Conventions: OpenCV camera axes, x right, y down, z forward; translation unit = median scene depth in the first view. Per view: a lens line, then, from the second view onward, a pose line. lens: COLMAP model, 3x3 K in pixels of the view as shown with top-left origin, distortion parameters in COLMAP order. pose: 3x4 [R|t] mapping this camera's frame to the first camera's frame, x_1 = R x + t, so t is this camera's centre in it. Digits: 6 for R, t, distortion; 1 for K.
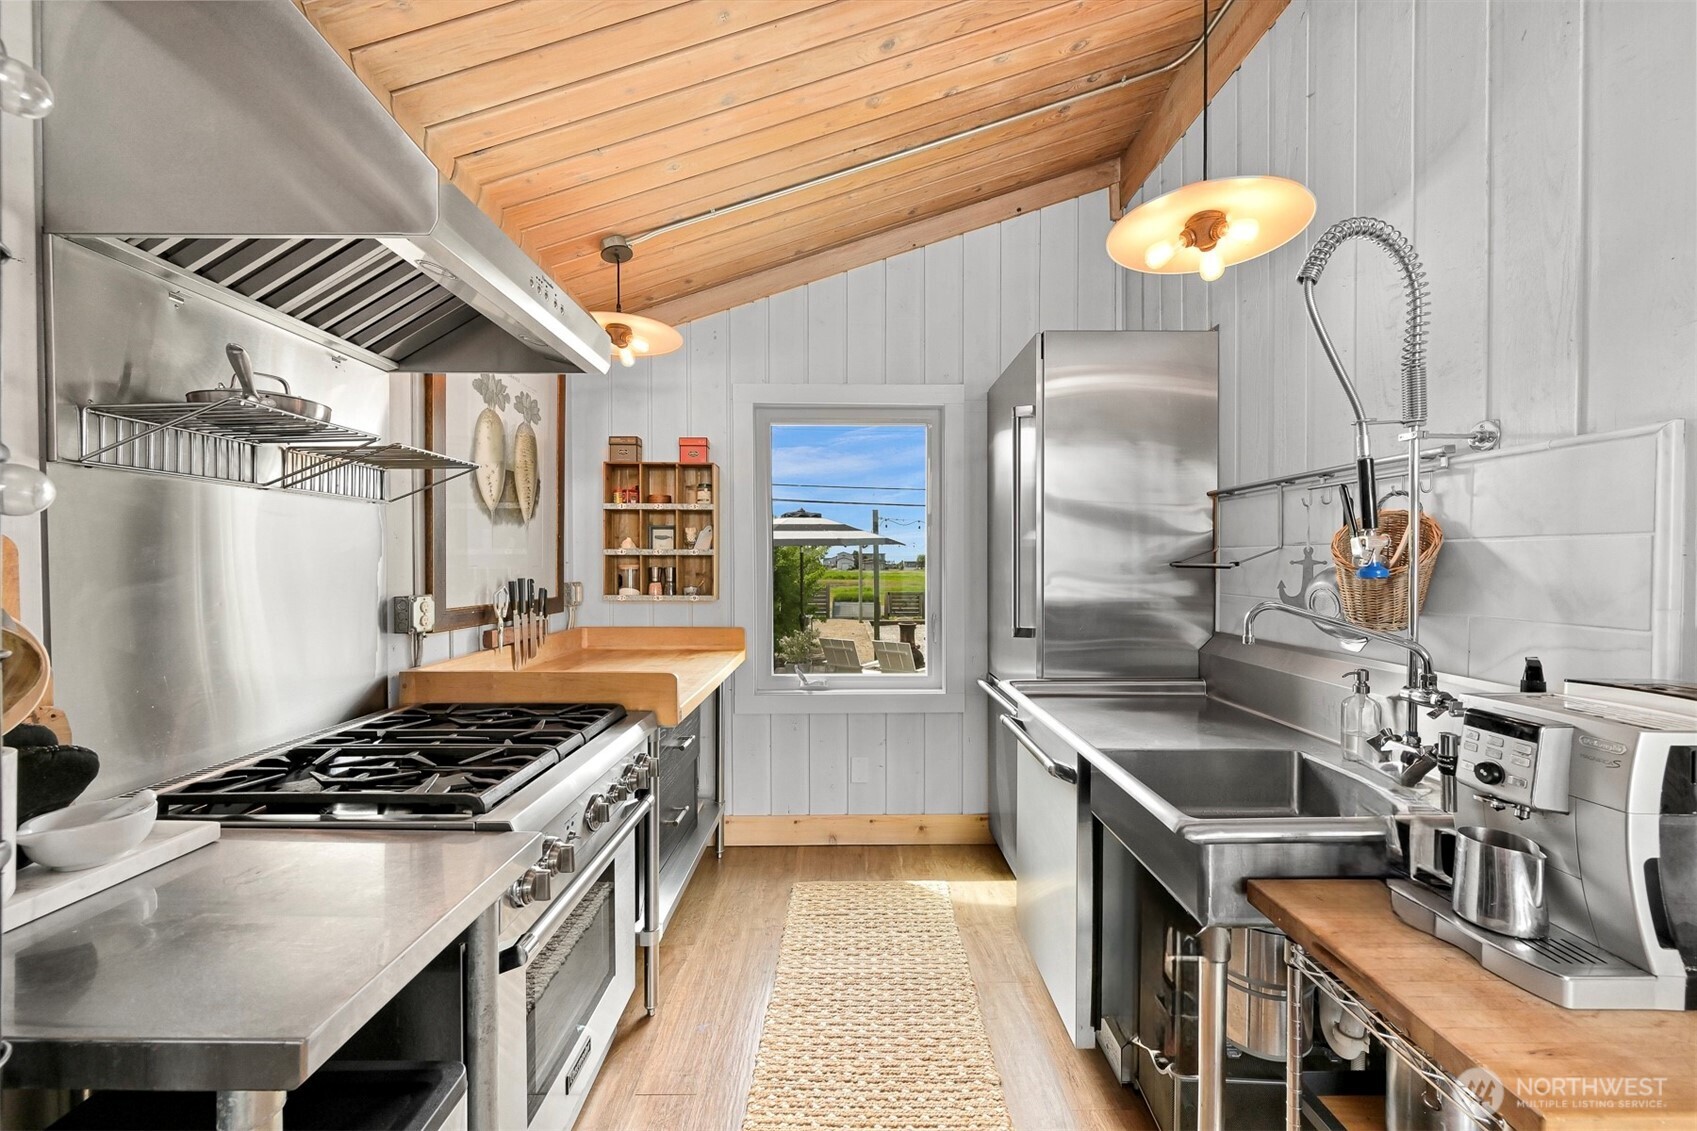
lens RADIAL K [[663.3, 0, 851.6], [0, 663.3, 569.8], [0, 0, 1]] dist [0.000426, 0.000336]
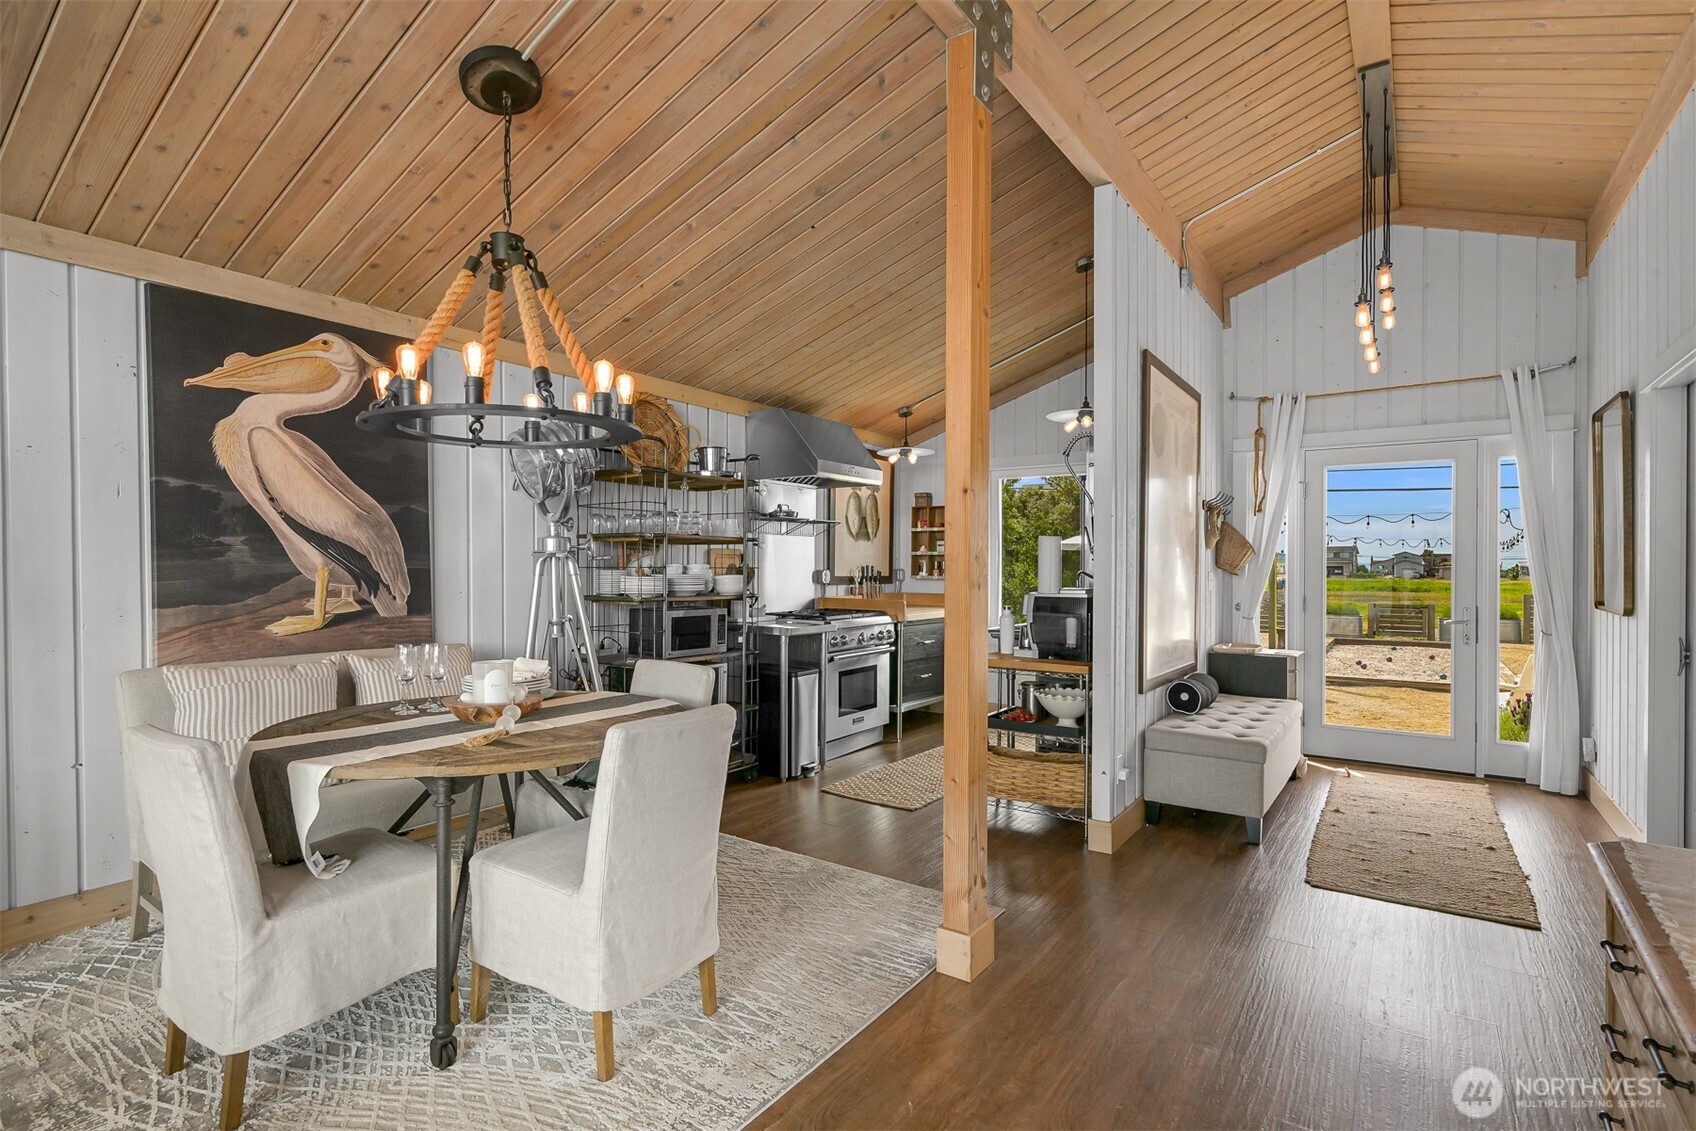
lens RADIAL K [[808.4, 0, 848.0], [0, 808.4, 565.5], [0, 0, 1]] dist [-0.002465, -0.000329]
pose [[0.812005, 0.002391, -0.583646, 1.073066], [-0.009355, 0.999916, -0.008919, 0.039372], [0.583576, 0.012702, 0.811959, -1.287878]]
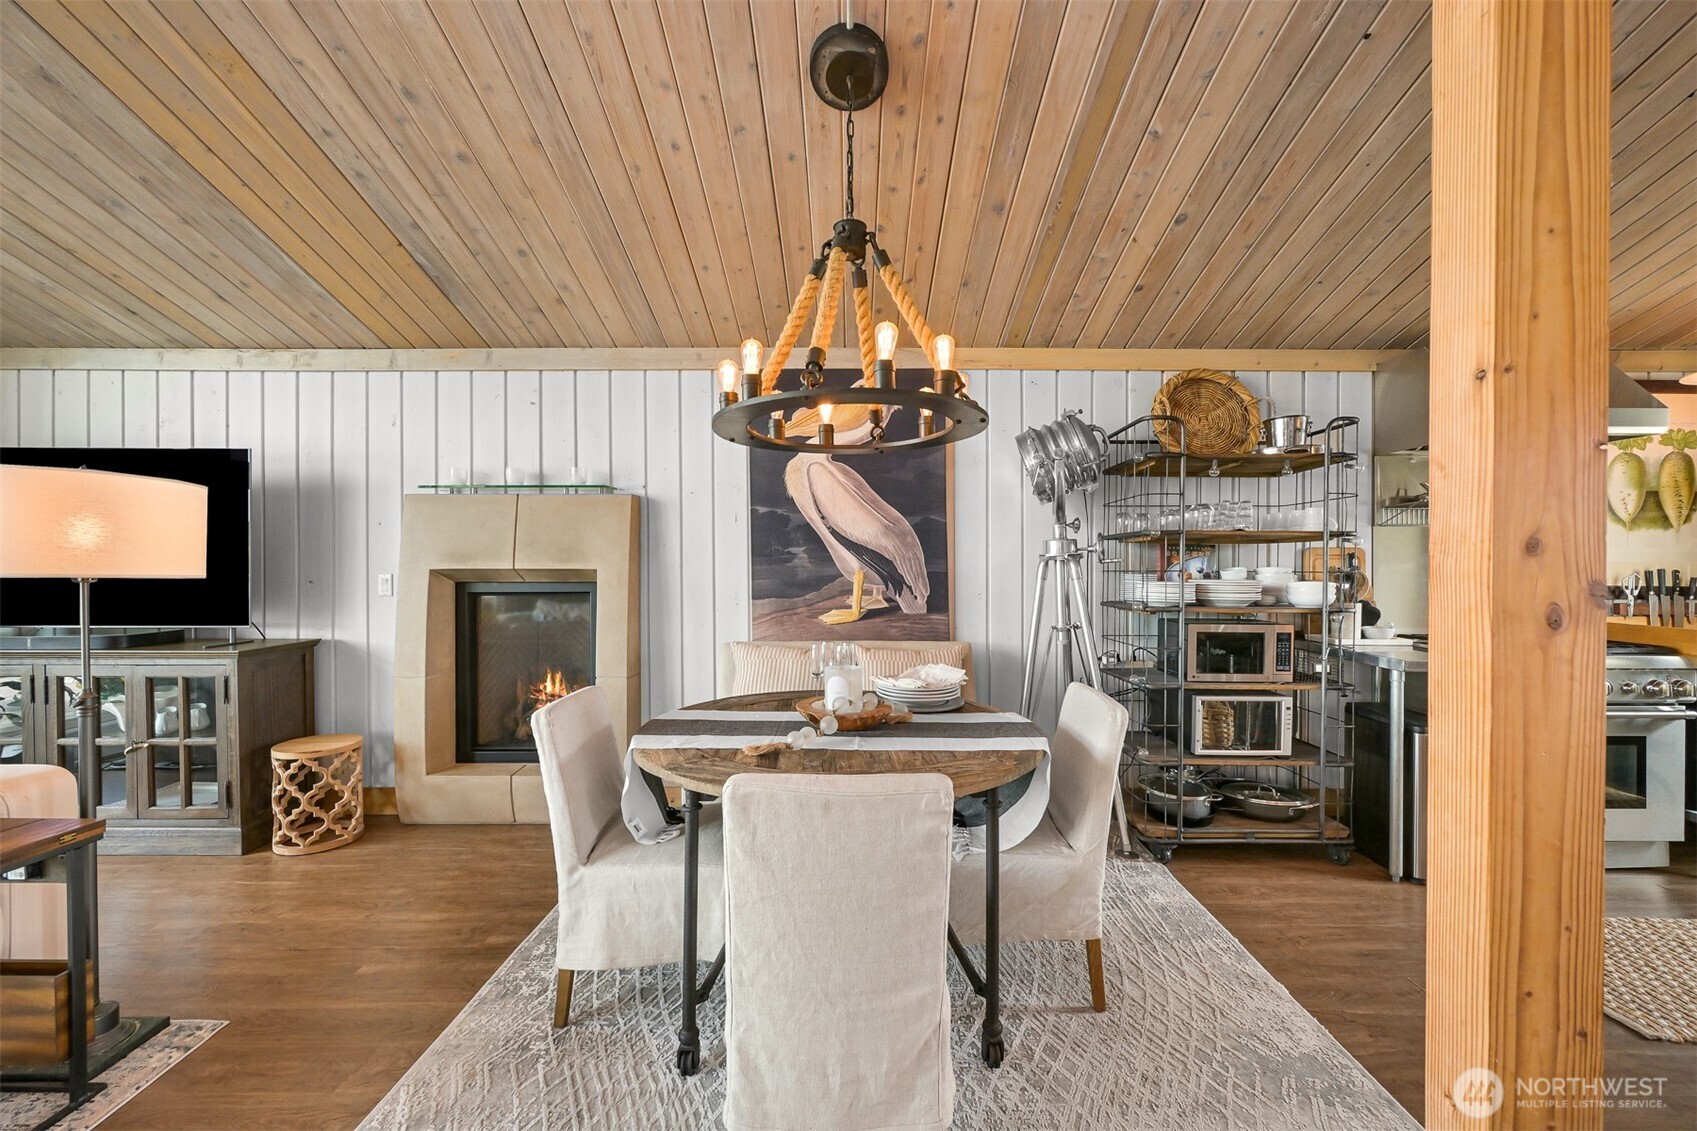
lens RADIAL K [[663.3, 0, 851.6], [0, 663.3, 569.8], [0, 0, 1]] dist [0.000426, 0.000336]
pose [[-0.011579, 0.002549, -0.999930, 0.927327], [-0.012607, 0.999917, 0.002695, 0.033040], [0.999853, 0.012638, -0.011546, -0.678662]]
